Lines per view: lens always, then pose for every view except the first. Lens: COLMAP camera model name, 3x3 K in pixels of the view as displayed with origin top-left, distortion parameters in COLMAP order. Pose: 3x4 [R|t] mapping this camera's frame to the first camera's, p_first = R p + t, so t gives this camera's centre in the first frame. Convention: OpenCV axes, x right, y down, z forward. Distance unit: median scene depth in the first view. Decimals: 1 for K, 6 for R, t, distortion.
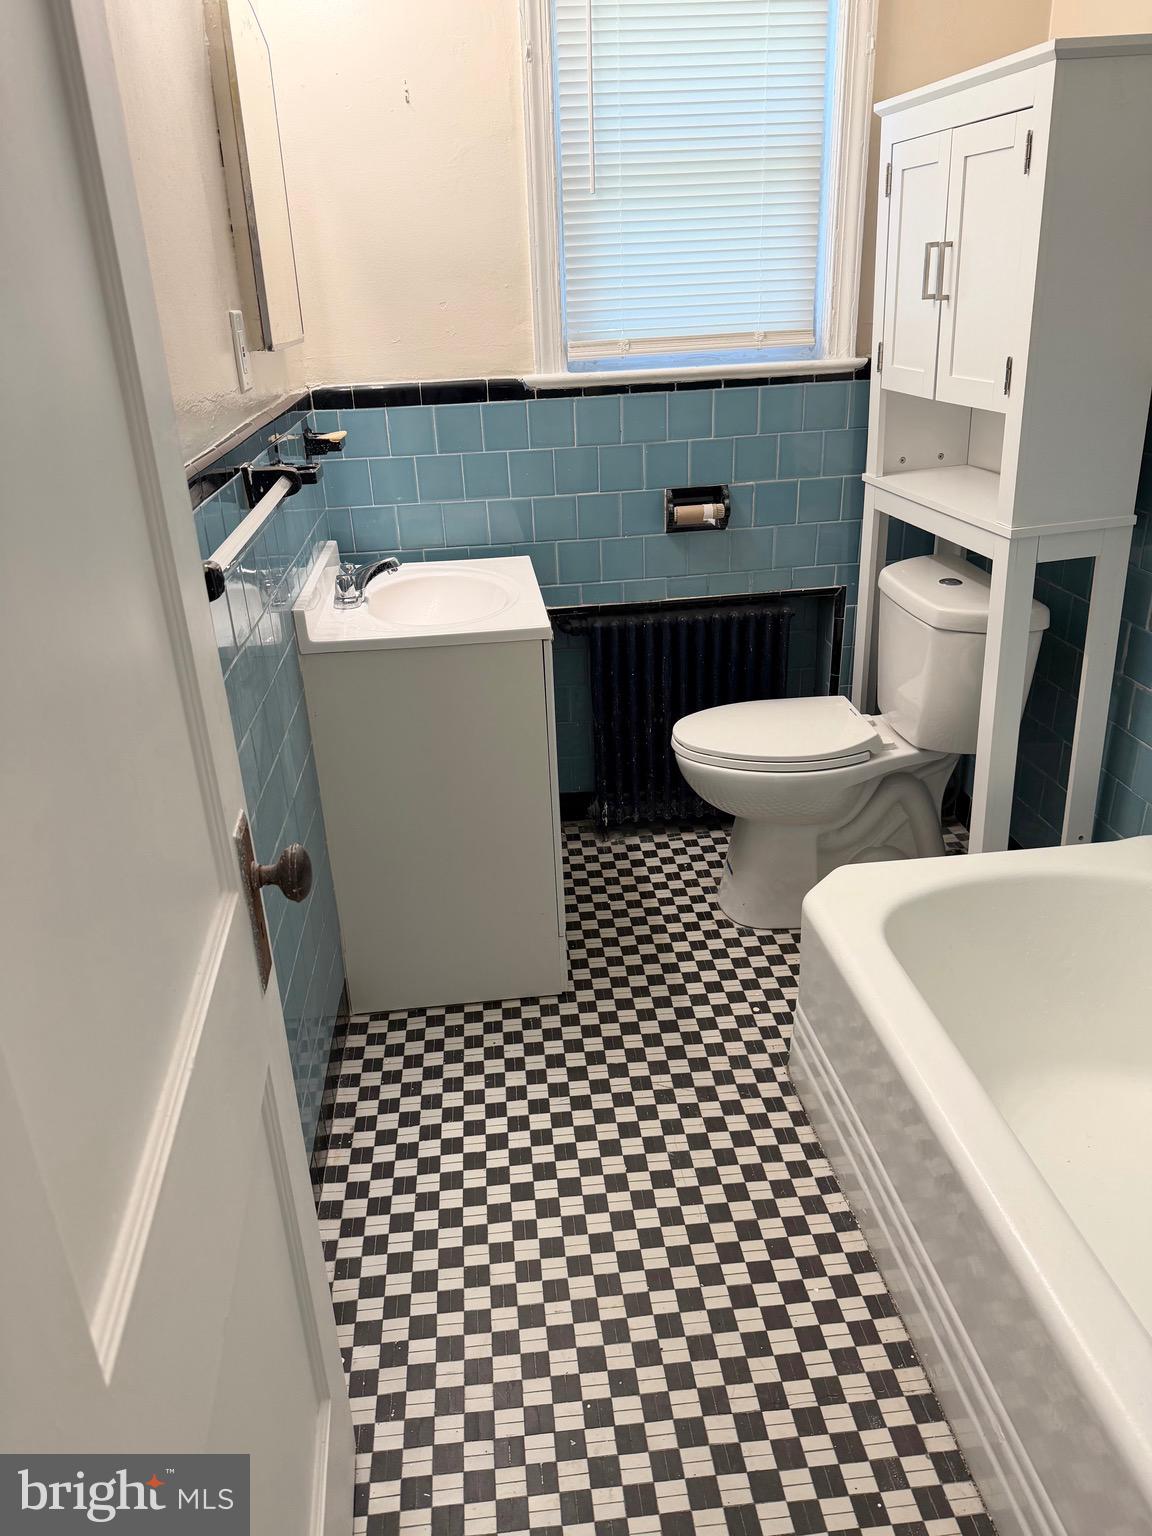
lens RADIAL K [[1090.3, 0, 572.3], [0, 1090.3, 764.9], [0, 0, 1]] dist [0.012125, -0.000451]
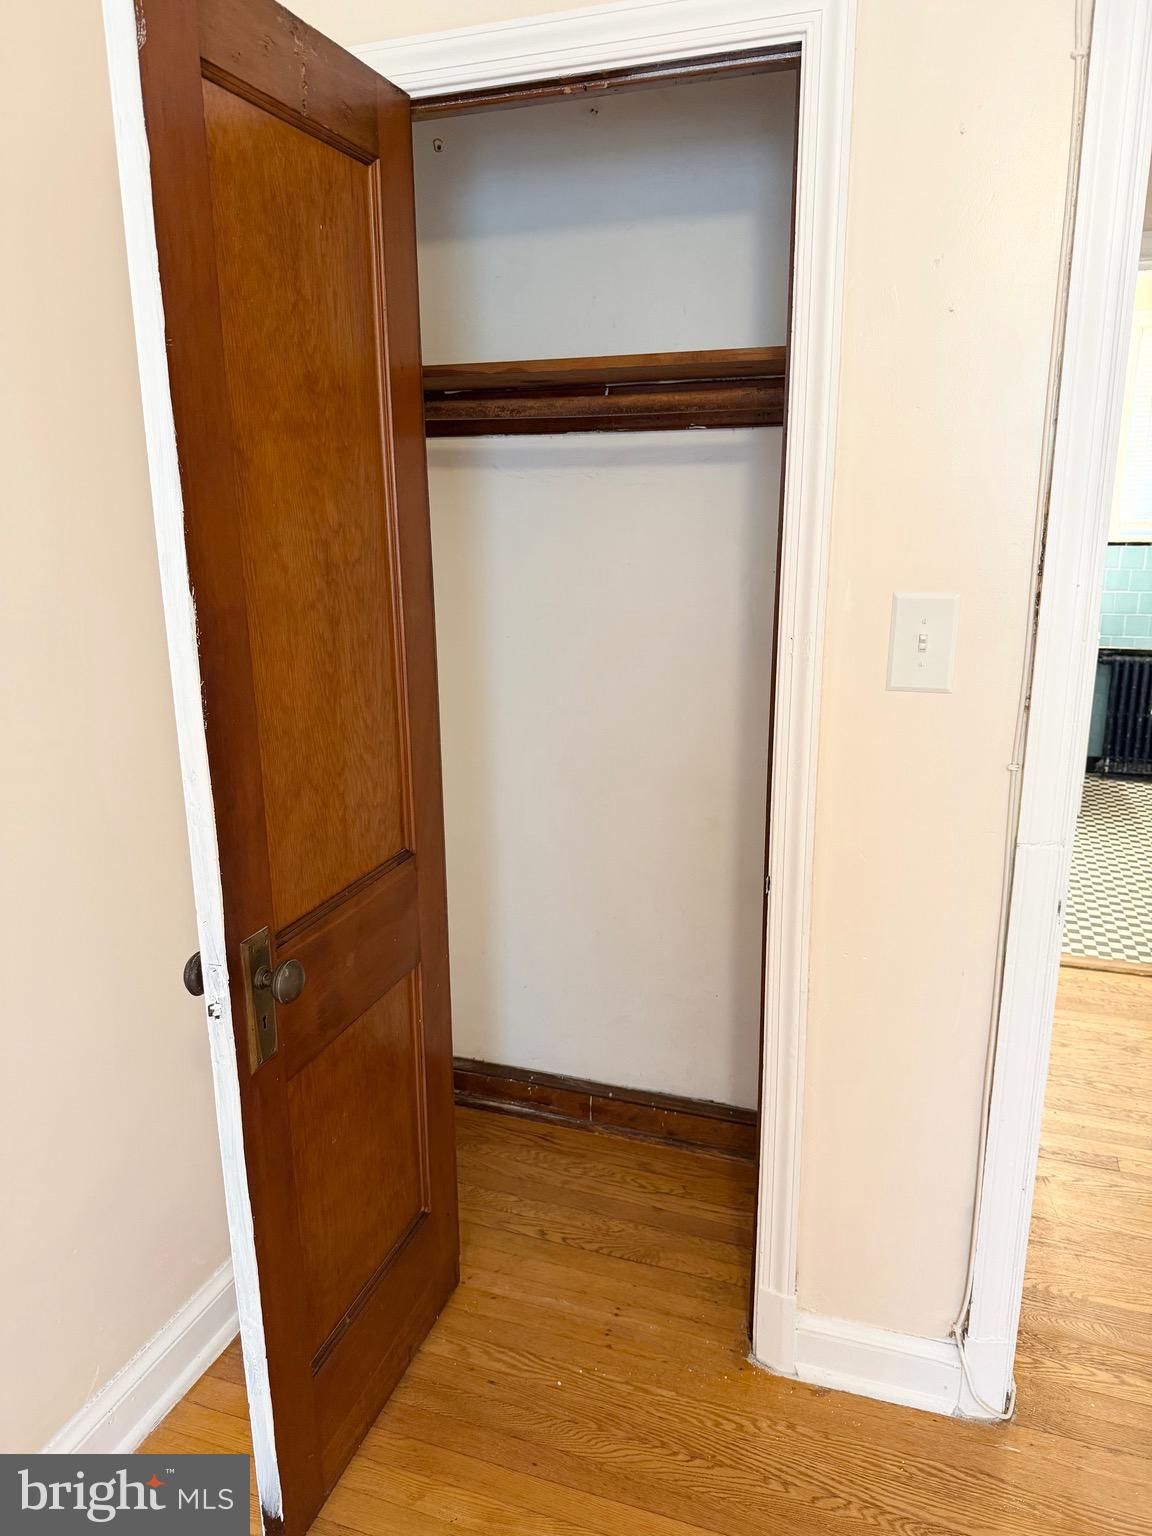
lens RADIAL K [[1090.3, 0, 576.0], [0, 1090.3, 767.1], [0, 0, 1]] dist [0.012125, -0.000451]
pose [[0.904536, 0.132475, -0.405295, -0.032789], [-0.193569, 0.974501, -0.113480, 0.445405], [0.379927, 0.181100, 0.907115, -1.051062]]
